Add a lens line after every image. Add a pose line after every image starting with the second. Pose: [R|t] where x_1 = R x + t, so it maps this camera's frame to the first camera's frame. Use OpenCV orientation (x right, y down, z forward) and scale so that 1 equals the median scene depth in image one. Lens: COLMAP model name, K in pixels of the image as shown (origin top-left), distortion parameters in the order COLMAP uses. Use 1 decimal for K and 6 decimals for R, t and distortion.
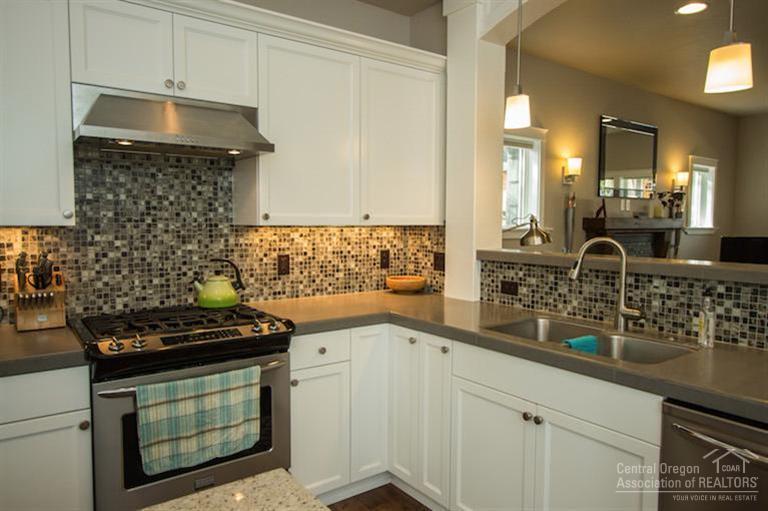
lens RADIAL K [[519.7, 0, 398.3], [0, 519.7, 253.6], [0, 0, 1]] dist [-0.010914, 0.009095]
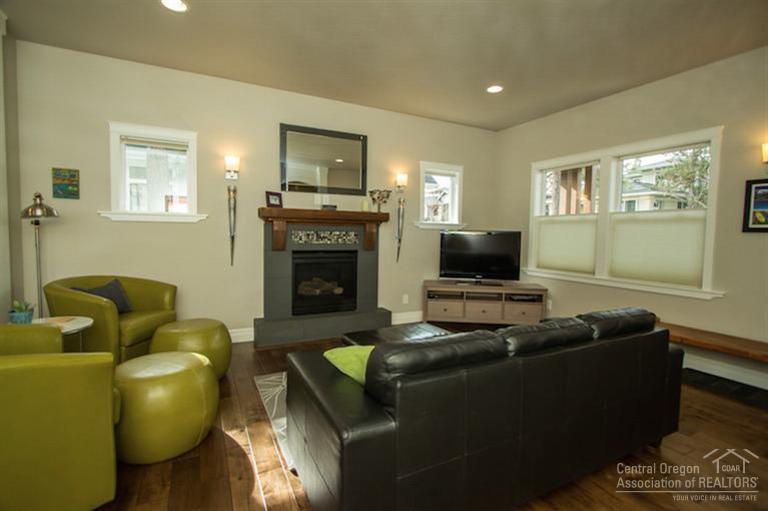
lens RADIAL K [[365.2, 0, 384.1], [0, 365.2, 249.5], [0, 0, 1]] dist [-0.006812, 0.003213]
pose [[0.986244, 0.019837, -0.164102, 1.307929], [-0.022666, 0.999625, -0.015384, 0.057462], [0.163735, 0.018892, 0.986323, 0.347330]]
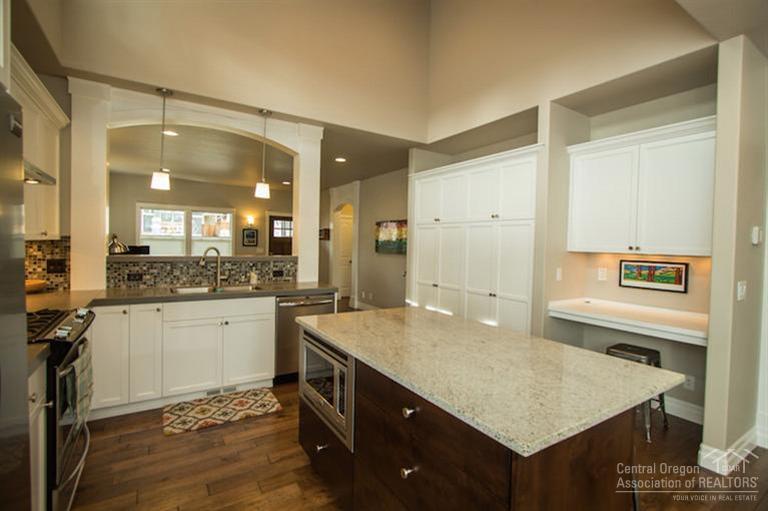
lens RADIAL K [[365.2, 0, 387.3], [0, 365.2, 244.5], [0, 0, 1]] dist [-0.006812, 0.003213]
pose [[0.072949, -0.006965, 0.997311, -0.915828], [0.040719, 0.999163, 0.004000, -0.011735], [-0.996504, 0.040317, 0.073171, 0.085126]]
